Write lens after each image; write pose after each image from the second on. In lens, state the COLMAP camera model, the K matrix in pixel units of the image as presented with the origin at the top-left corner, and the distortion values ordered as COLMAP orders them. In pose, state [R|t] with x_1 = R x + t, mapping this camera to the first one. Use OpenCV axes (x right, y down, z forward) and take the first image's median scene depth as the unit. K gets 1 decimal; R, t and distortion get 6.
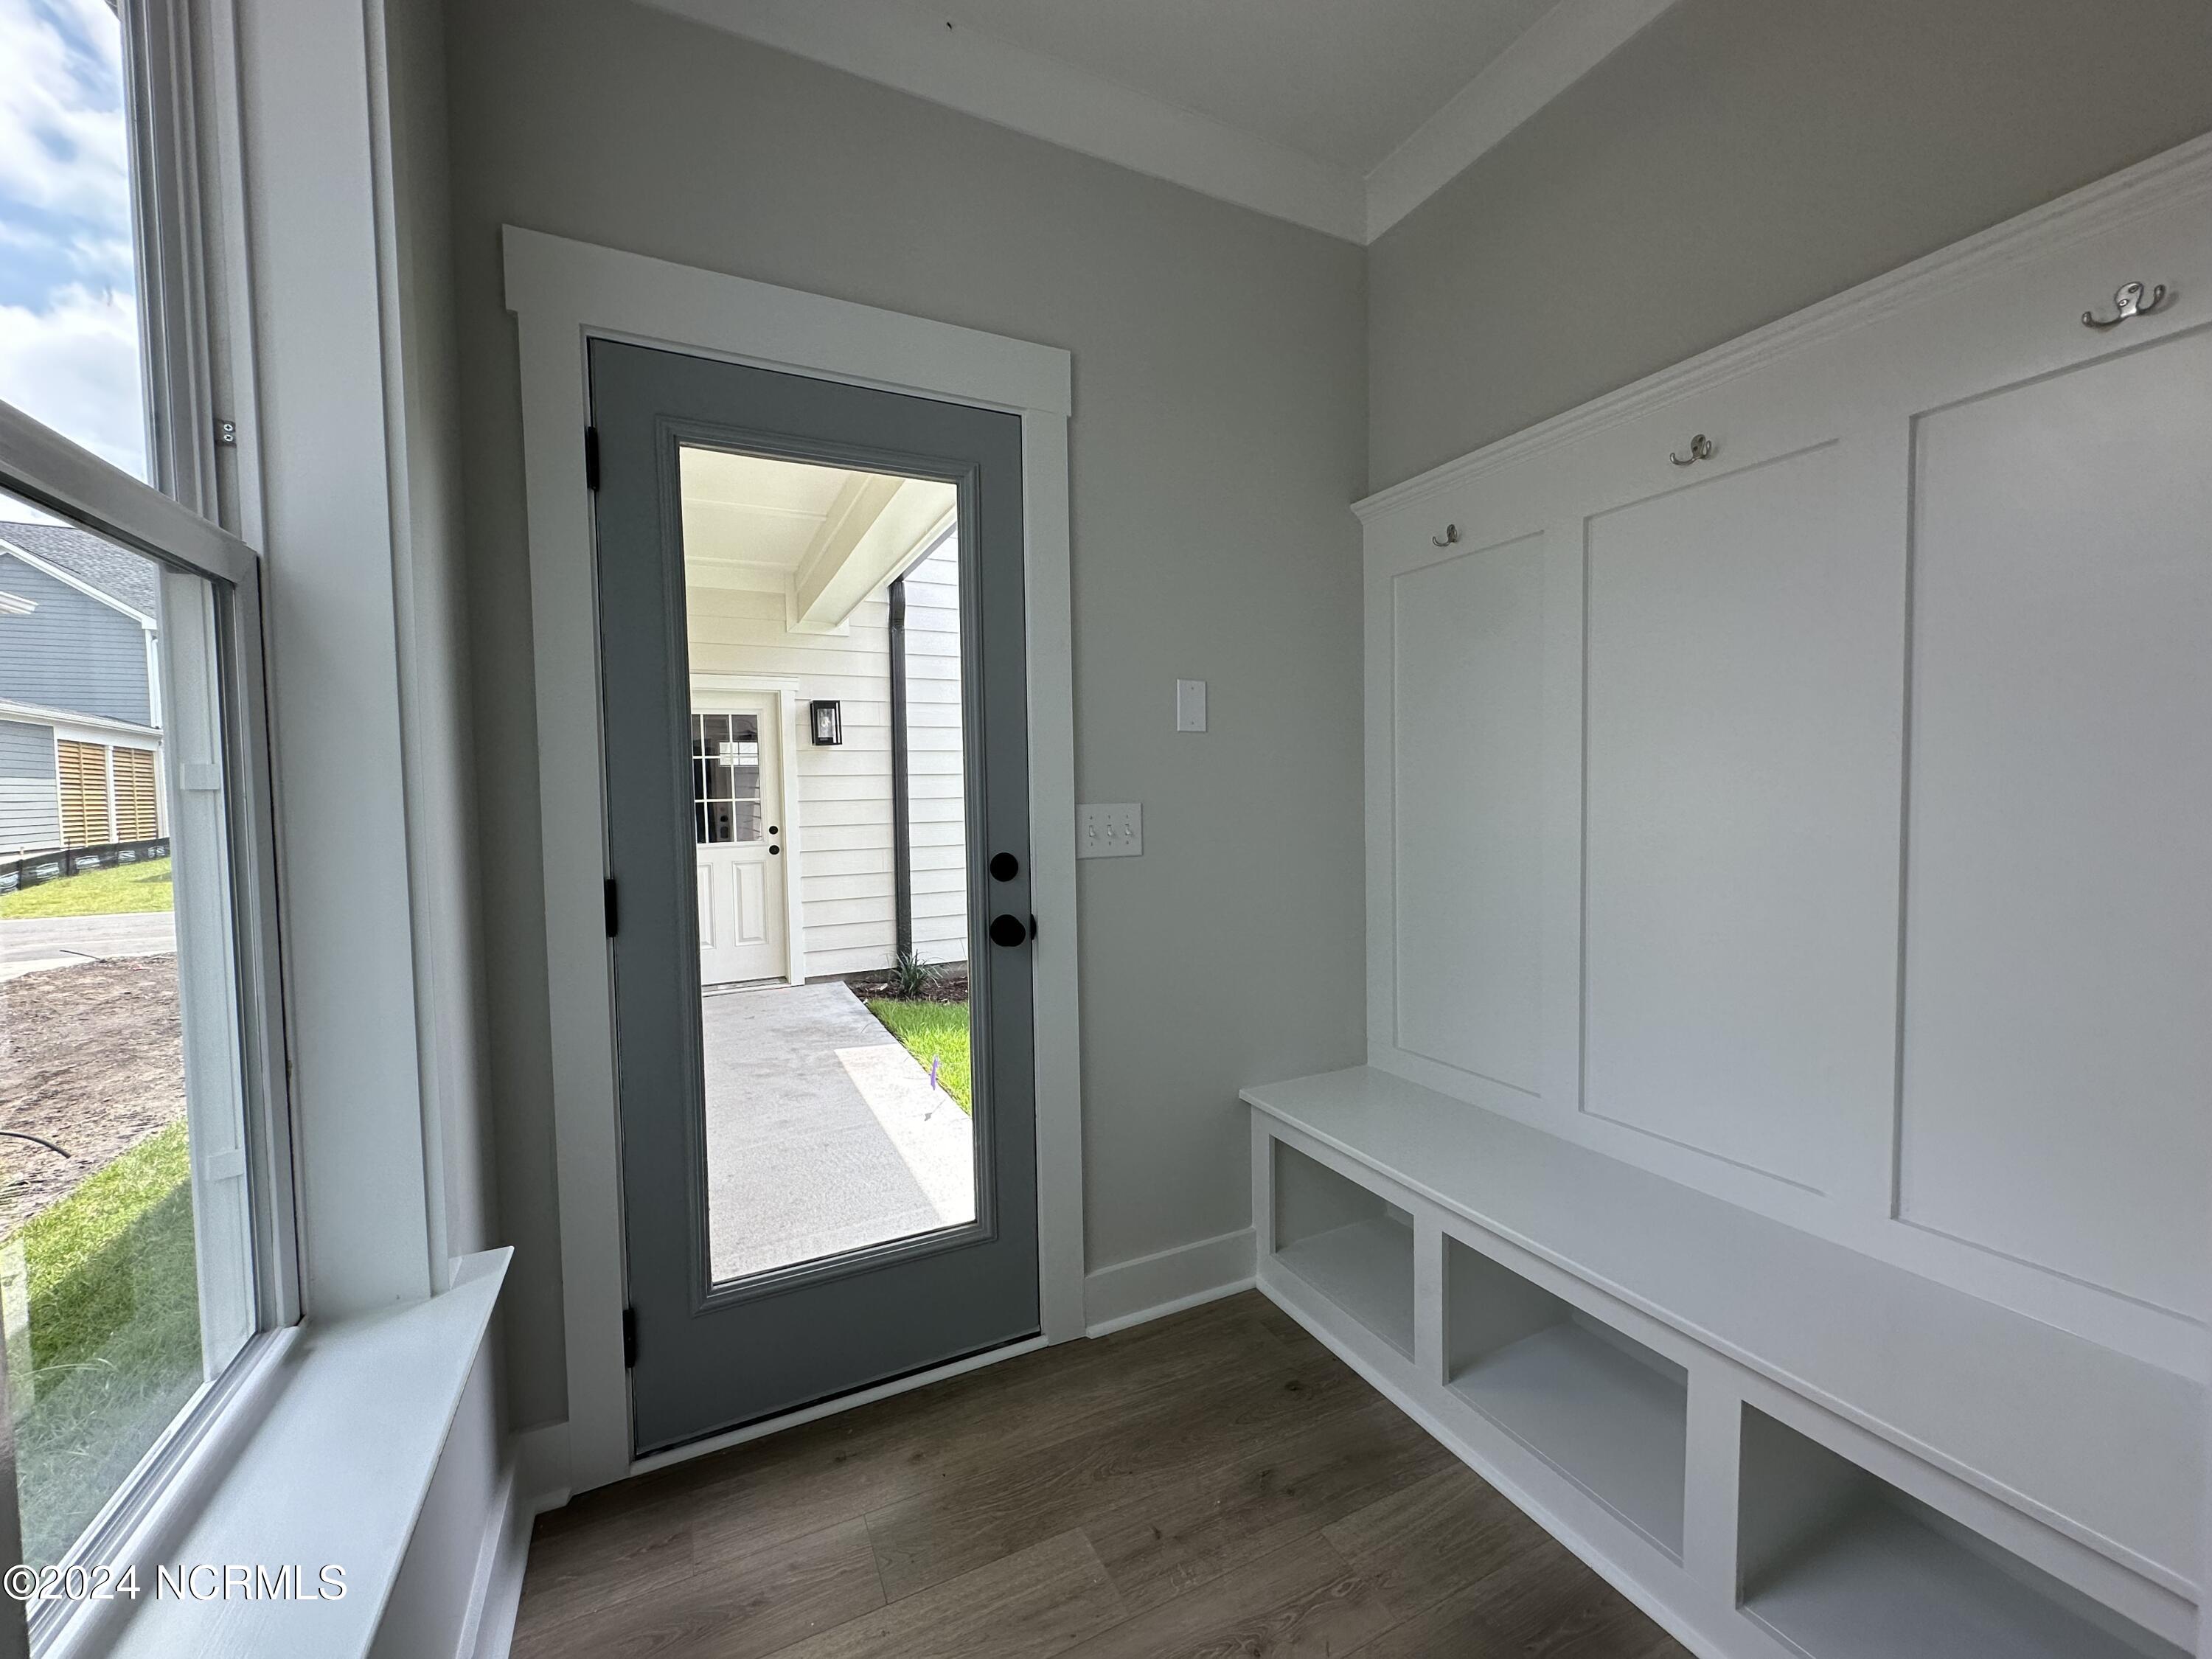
lens RADIAL K [[885.1, 0, 1105.4], [0, 885.1, 825.2], [0, 0, 1]] dist [-0.002418, 0.000320]
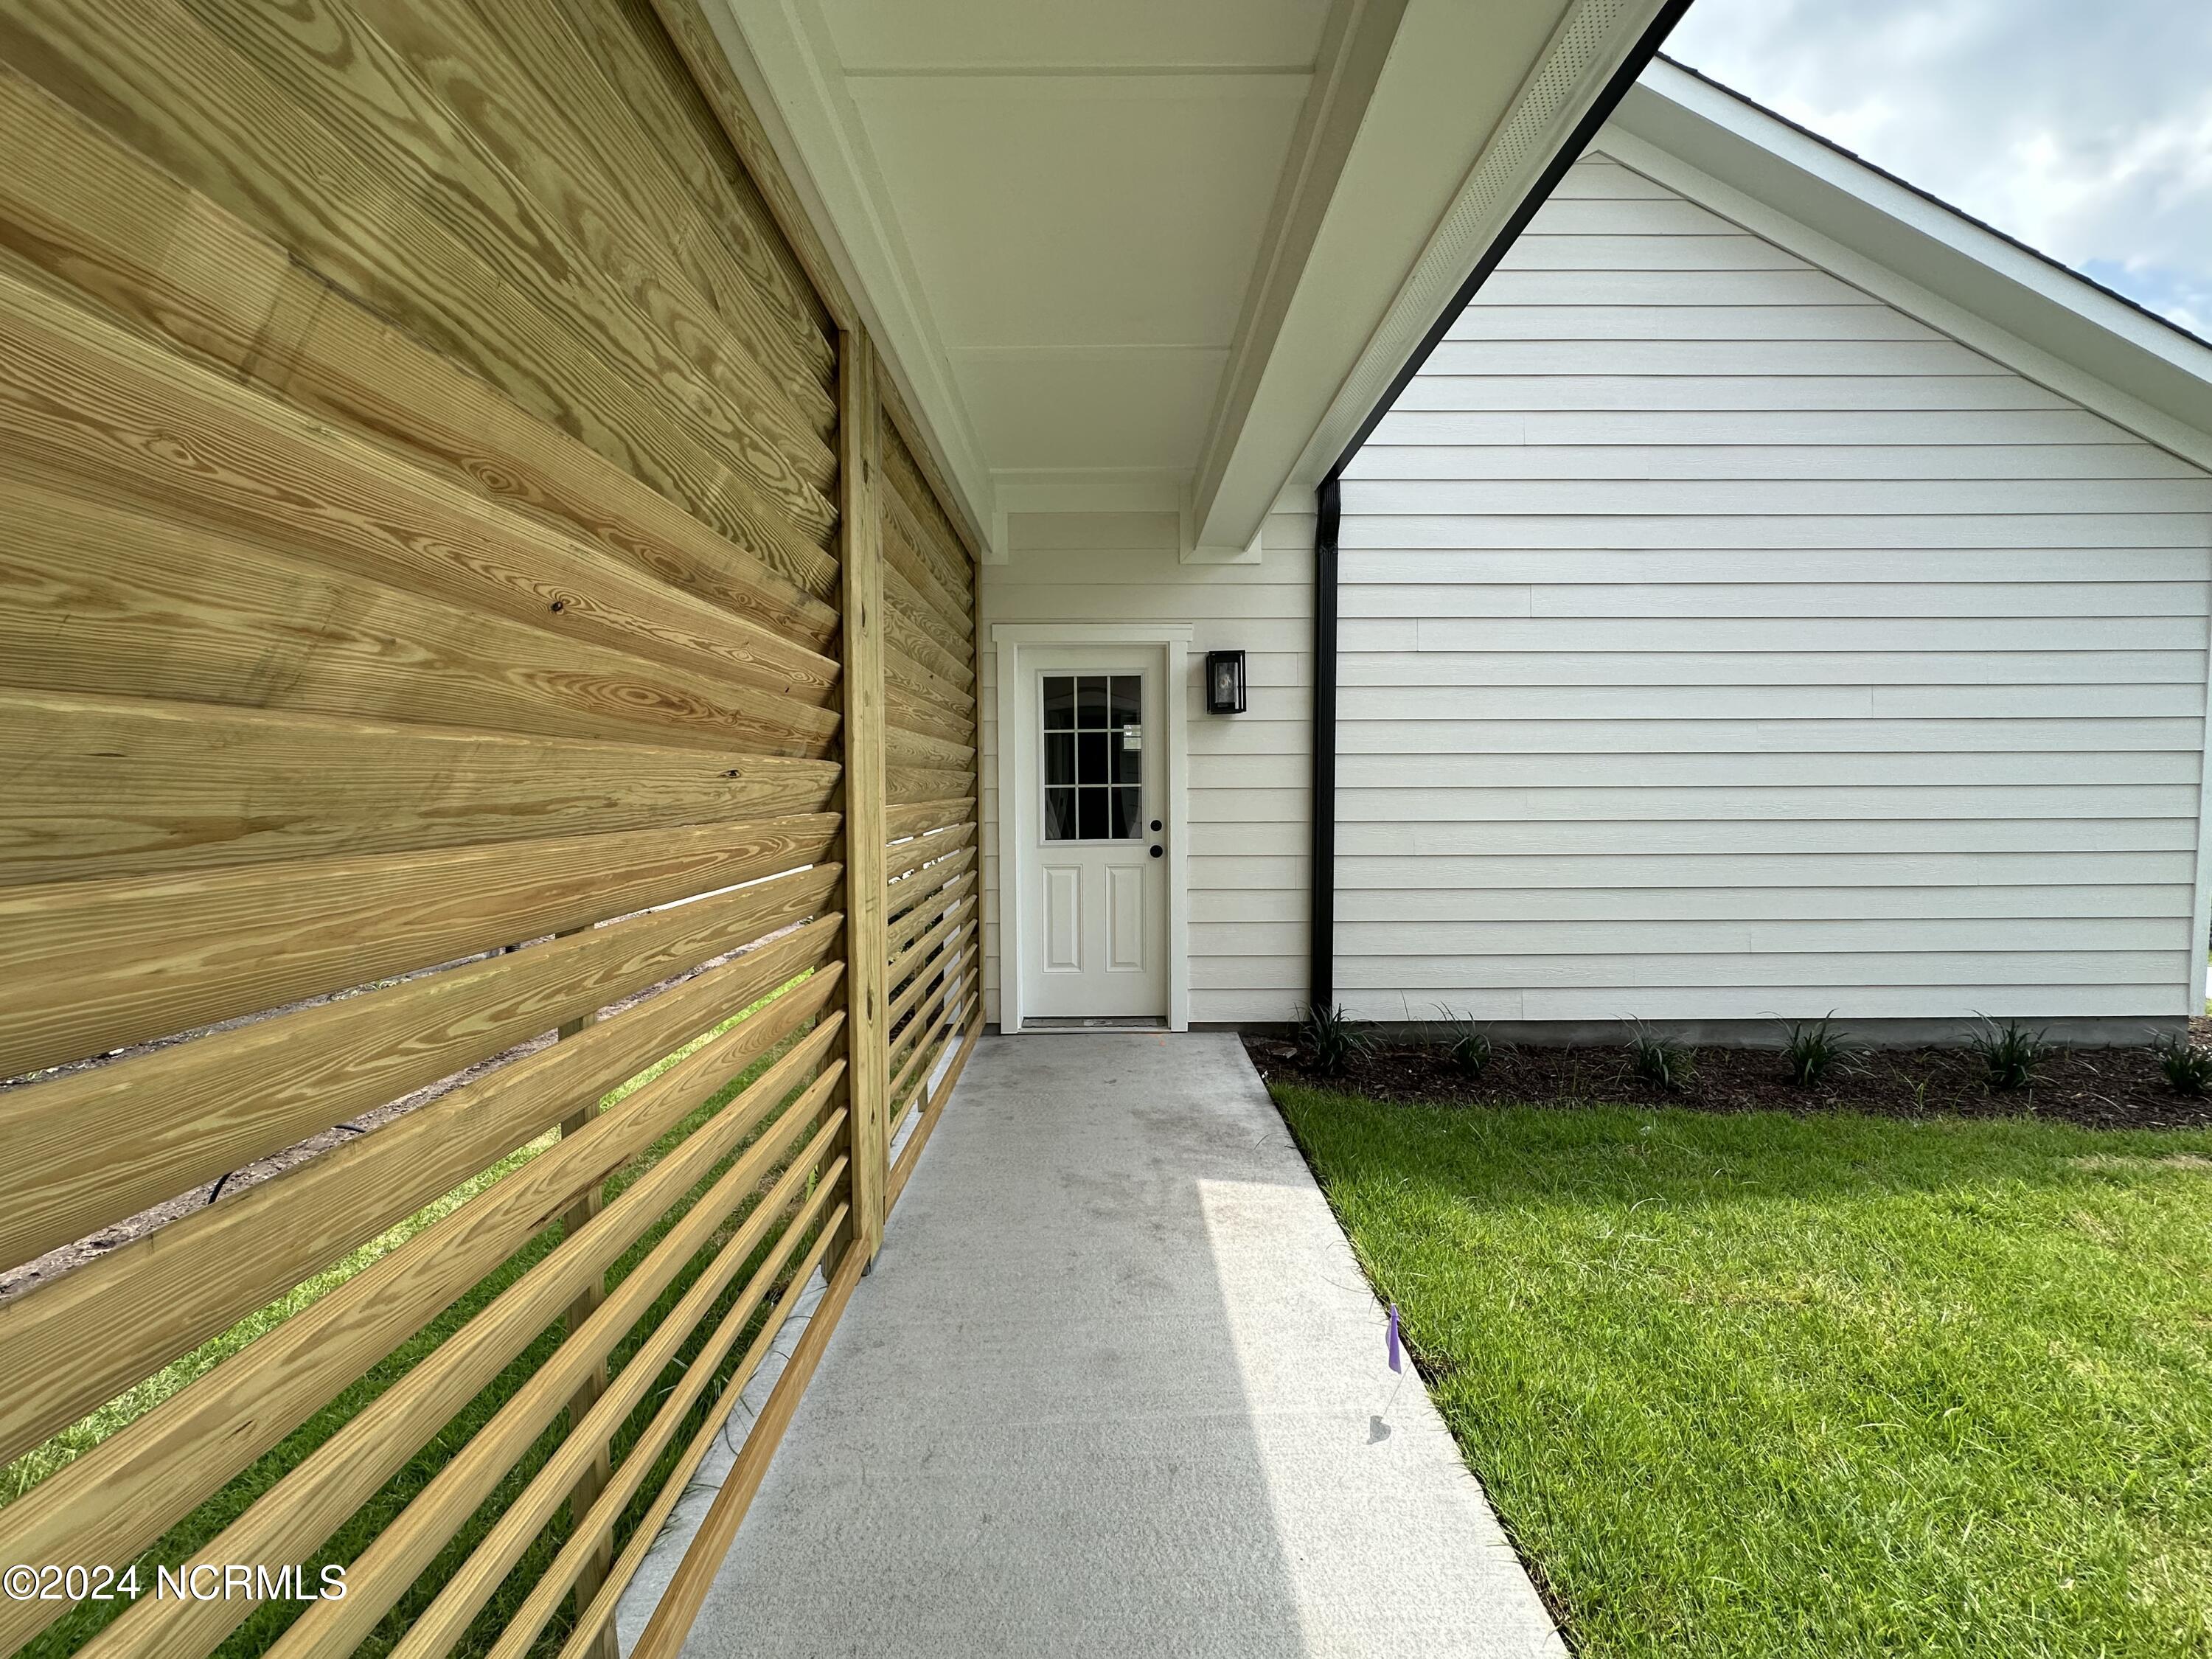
lens RADIAL K [[885.1, 0, 1105.4], [0, 885.1, 825.2], [0, 0, 1]] dist [-0.002418, 0.000320]
pose [[0.897516, 0.033149, -0.439734, -0.078132], [-0.029358, 0.999450, 0.015423, -0.005431], [0.440003, -0.000933, 0.897996, 0.294867]]
